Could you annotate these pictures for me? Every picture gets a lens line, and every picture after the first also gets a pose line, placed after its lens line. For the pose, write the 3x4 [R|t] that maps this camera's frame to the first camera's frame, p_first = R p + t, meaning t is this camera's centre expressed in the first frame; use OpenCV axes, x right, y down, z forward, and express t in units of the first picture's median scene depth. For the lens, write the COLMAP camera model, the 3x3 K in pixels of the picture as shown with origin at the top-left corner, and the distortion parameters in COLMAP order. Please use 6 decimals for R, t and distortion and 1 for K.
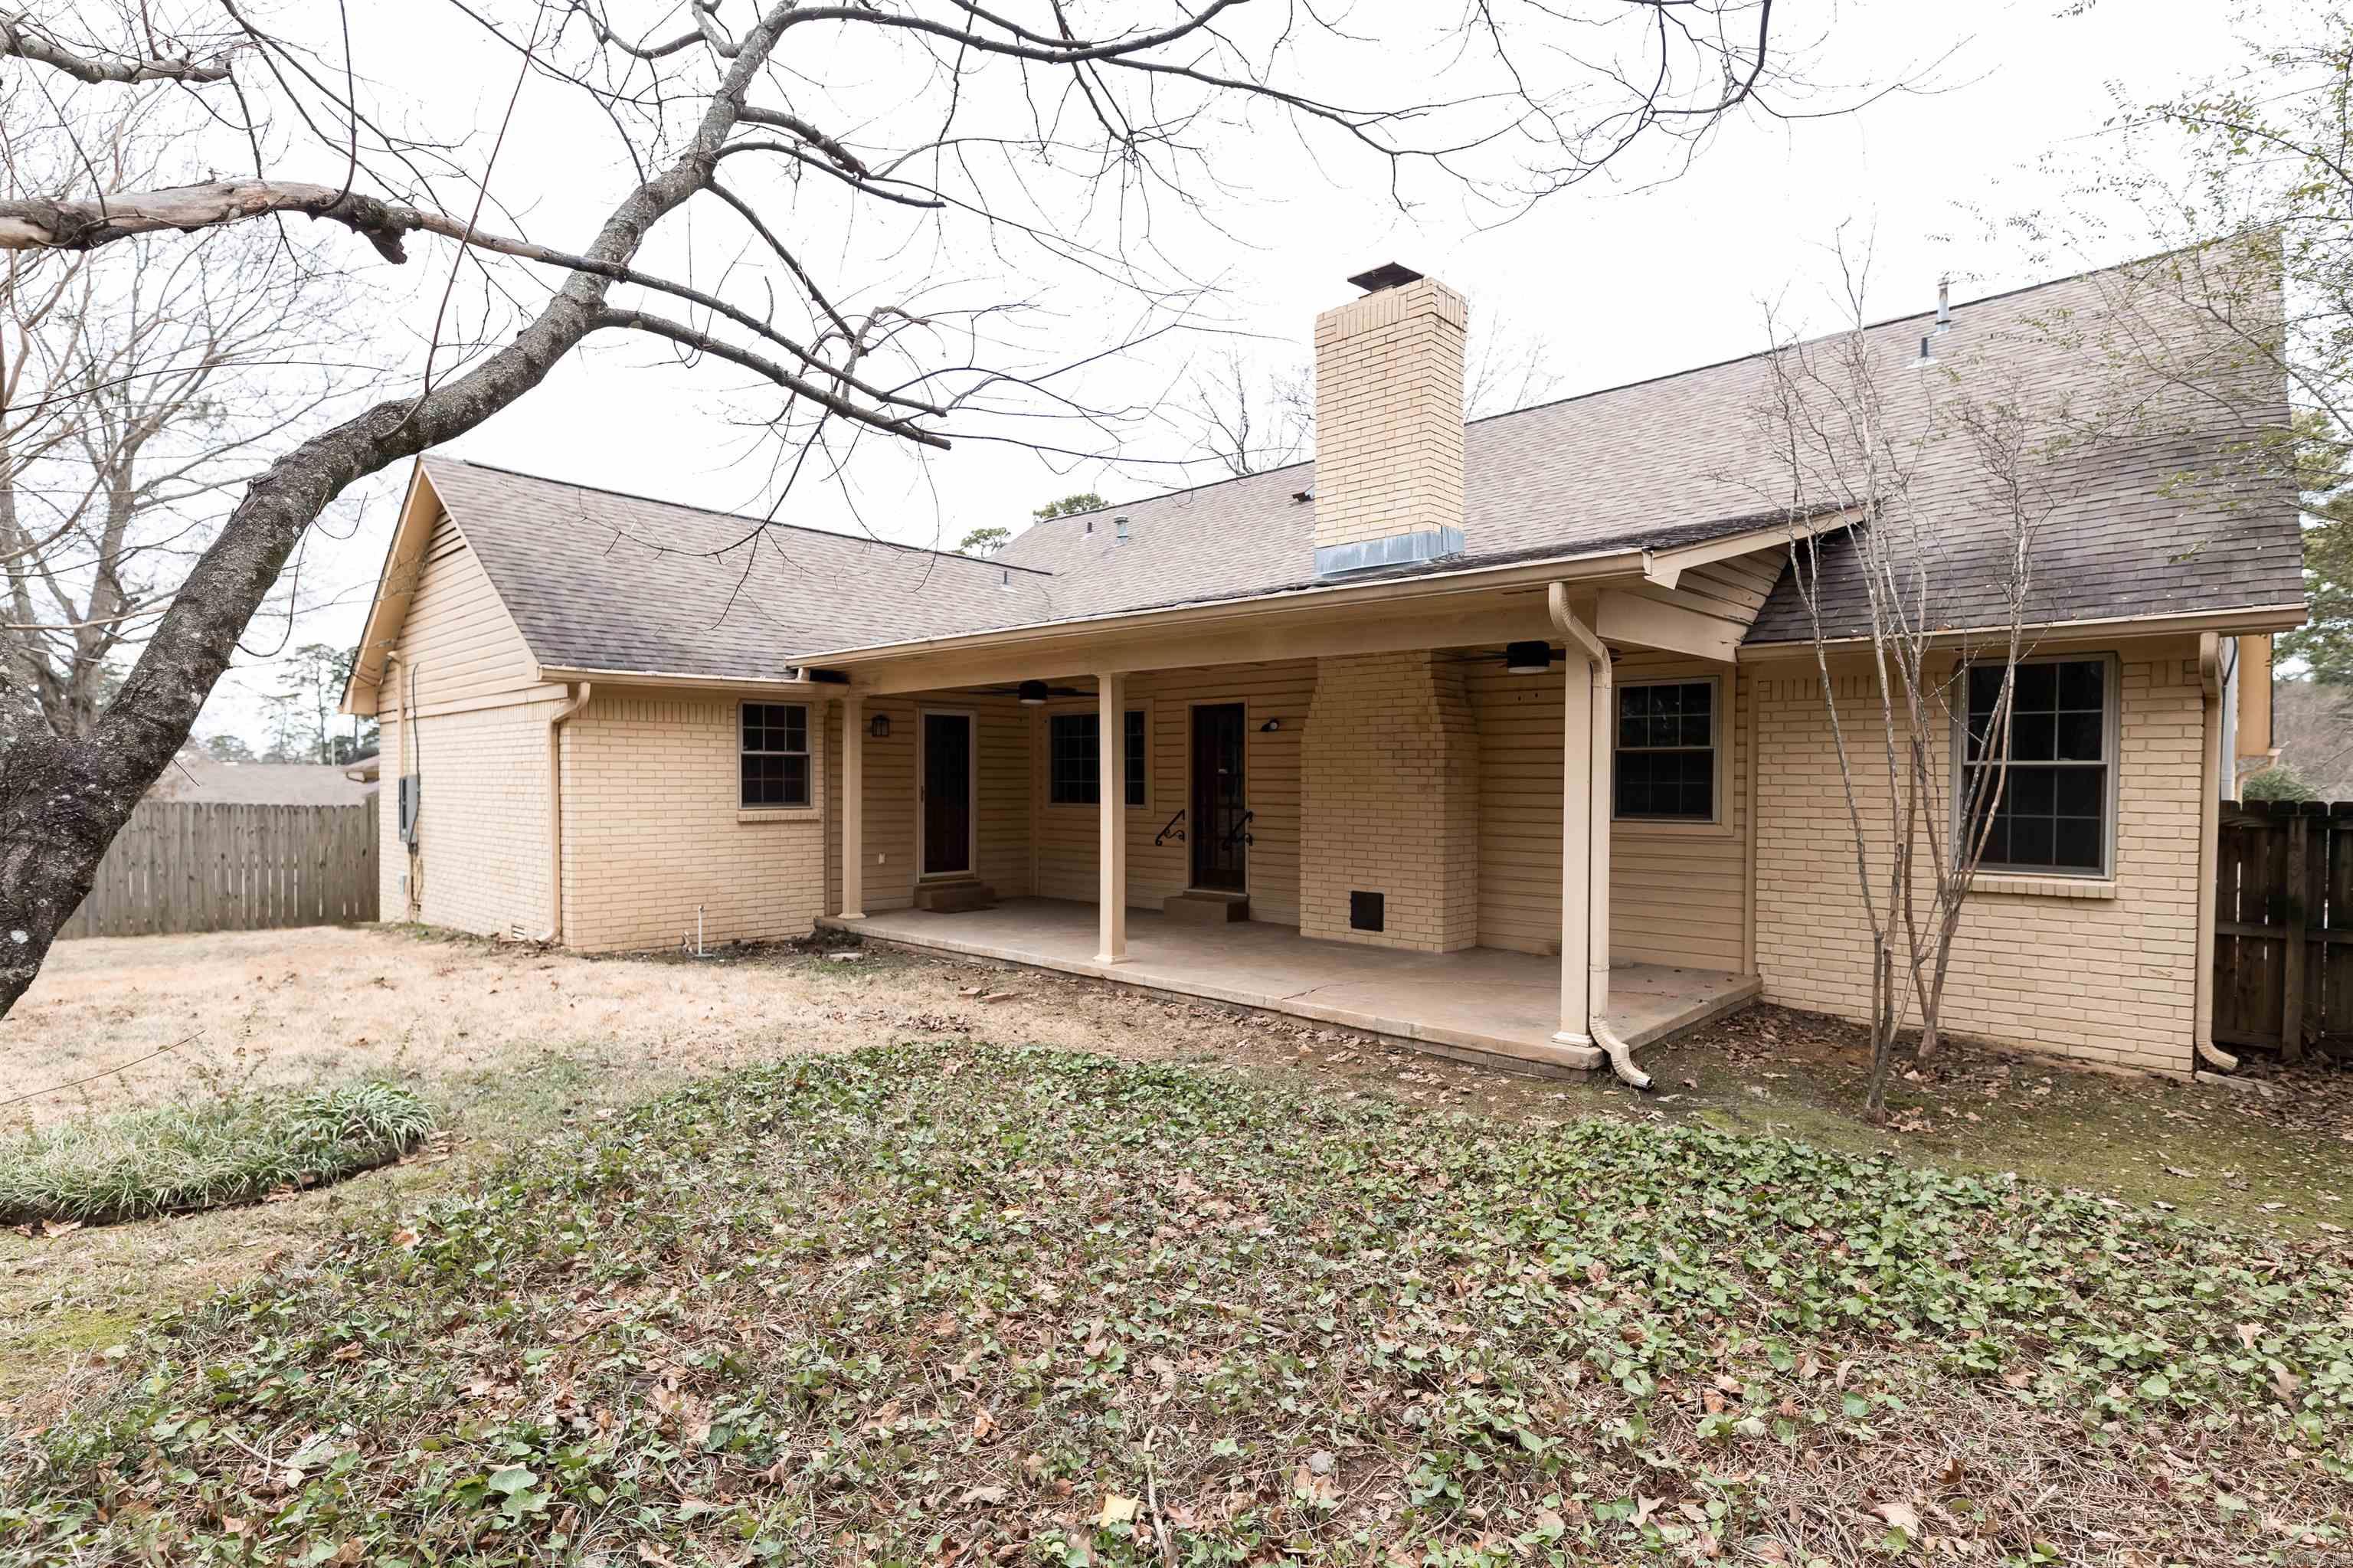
lens RADIAL K [[1126.0, 0, 1175.2], [0, 1126.0, 795.1], [0, 0, 1]] dist [0.001693, 0.000519]
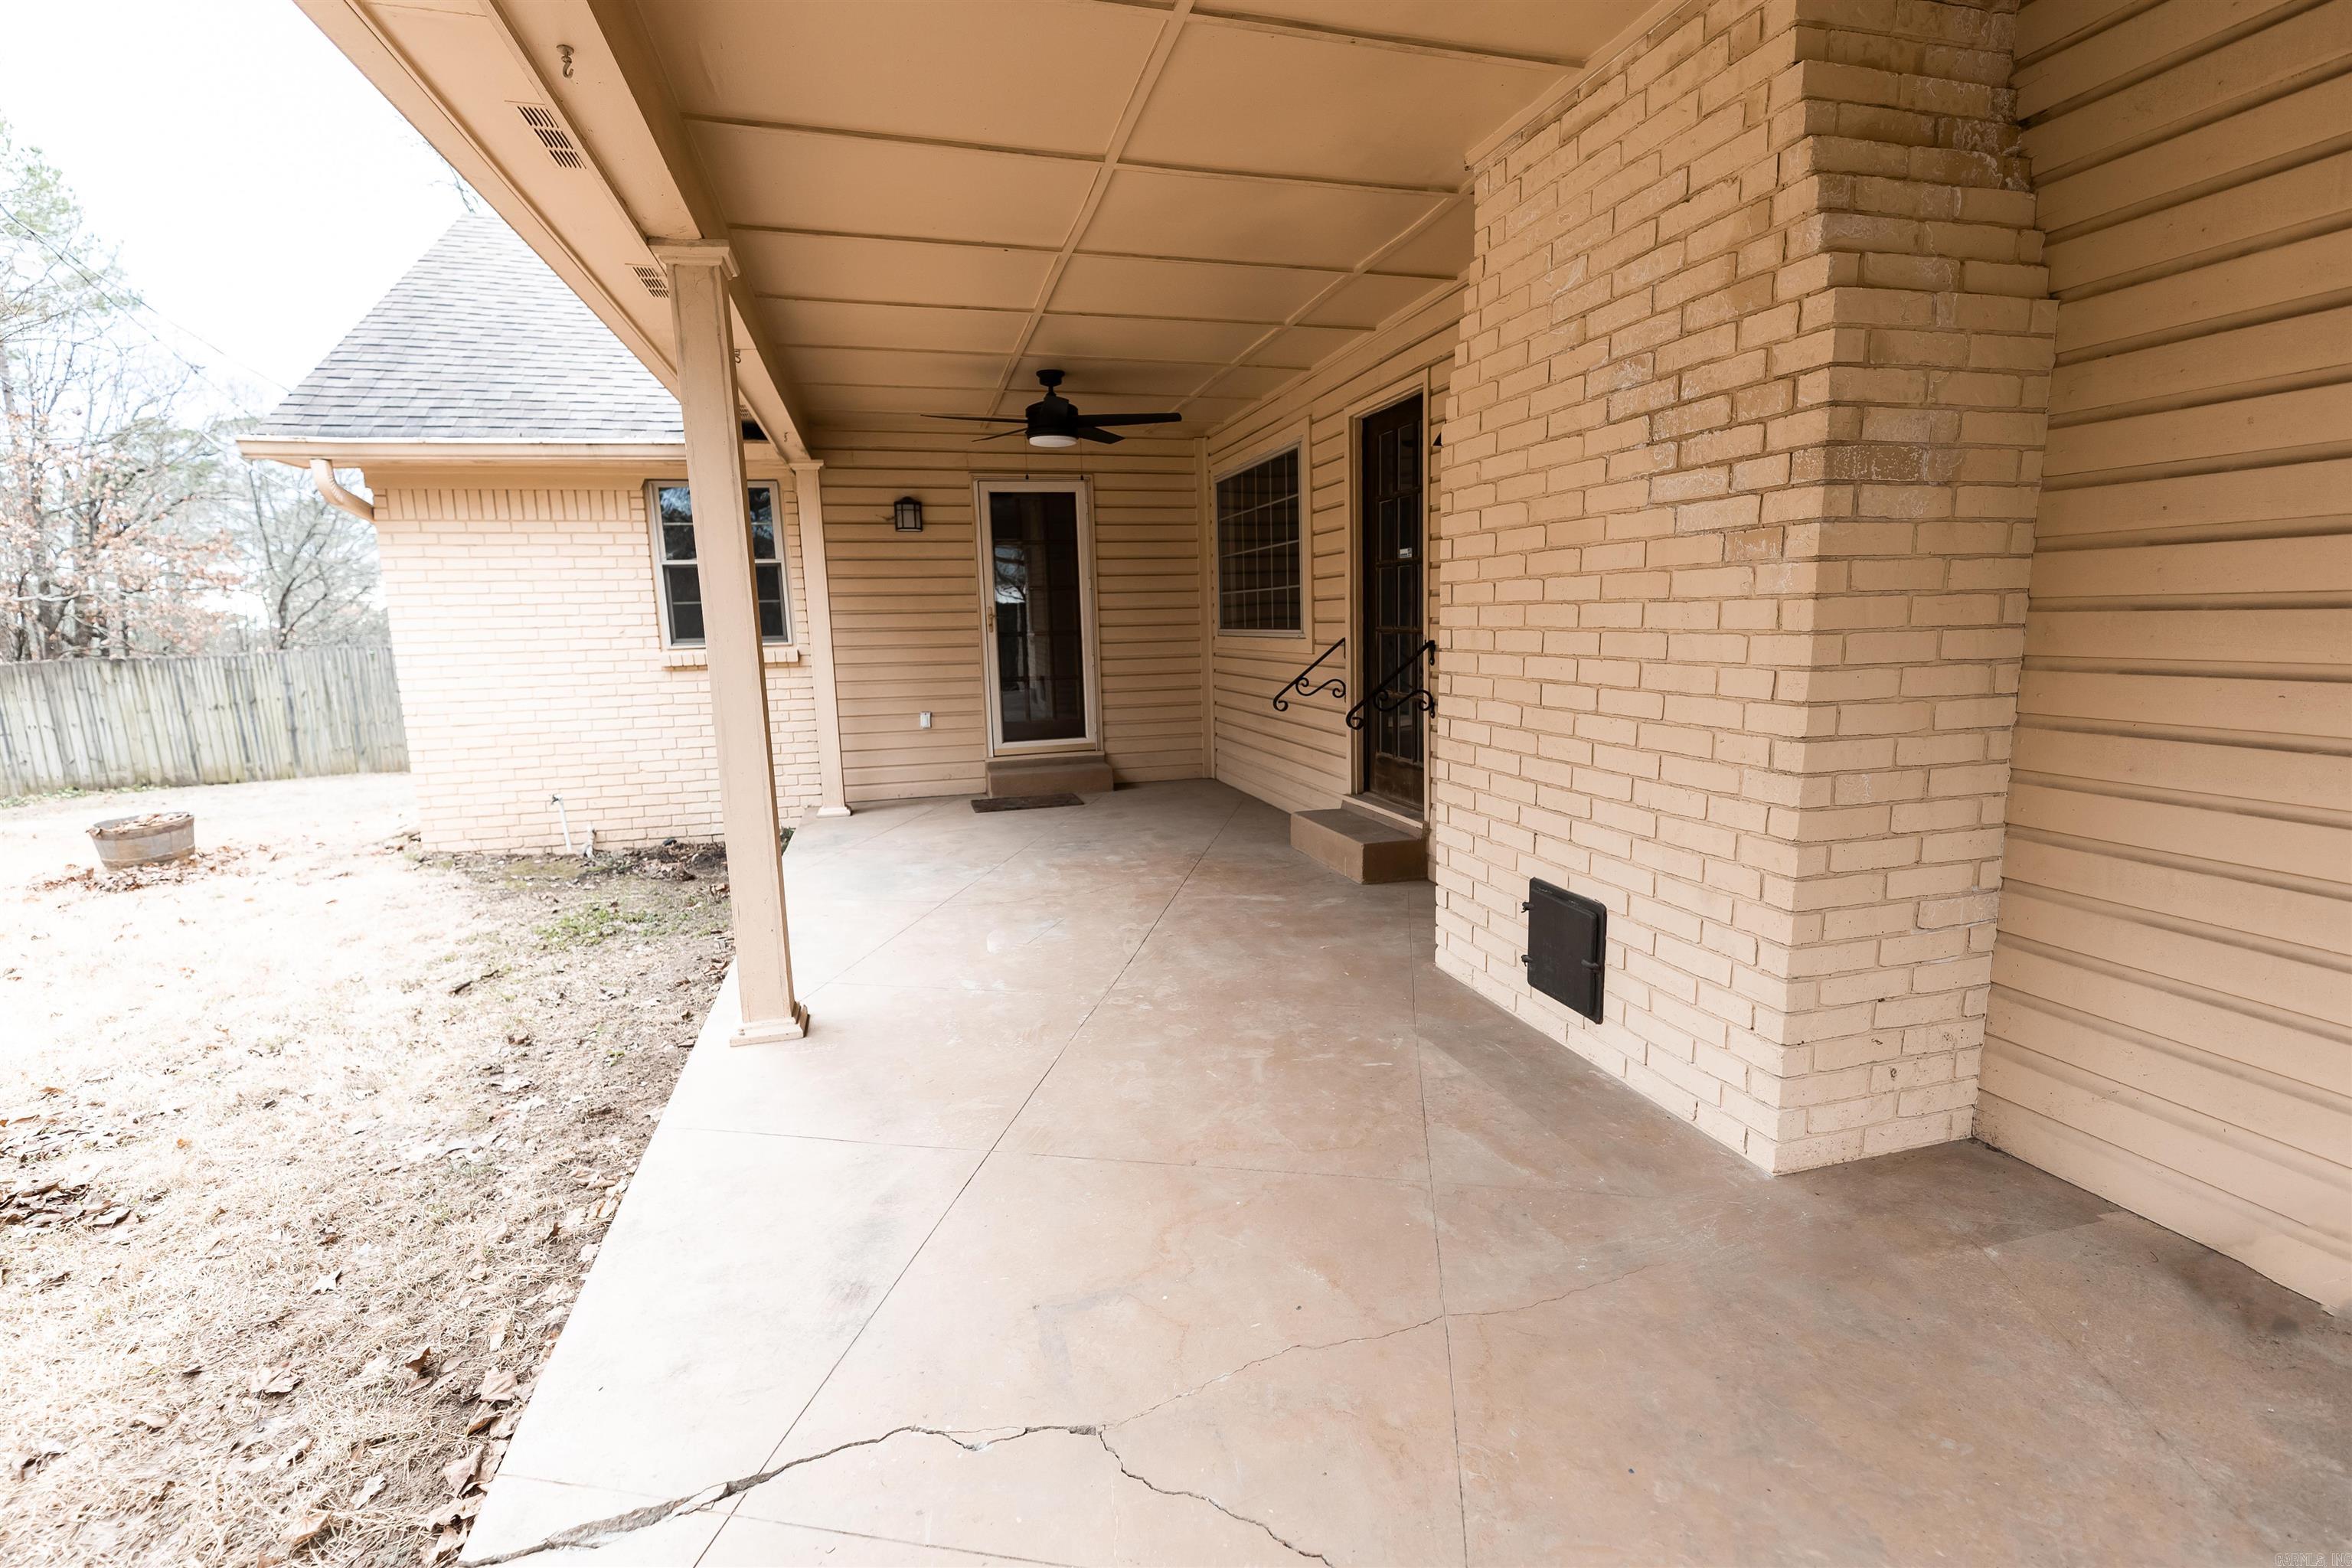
lens RADIAL K [[1032.1, 0, 1182.2], [0, 1032.1, 772.8], [0, 0, 1]] dist [-0.001410, -0.000062]
pose [[0.856321, 0.051429, -0.513877, 0.227029], [0.022555, 0.990356, 0.136700, 0.010417], [0.515951, -0.128649, 0.846903, 0.704239]]
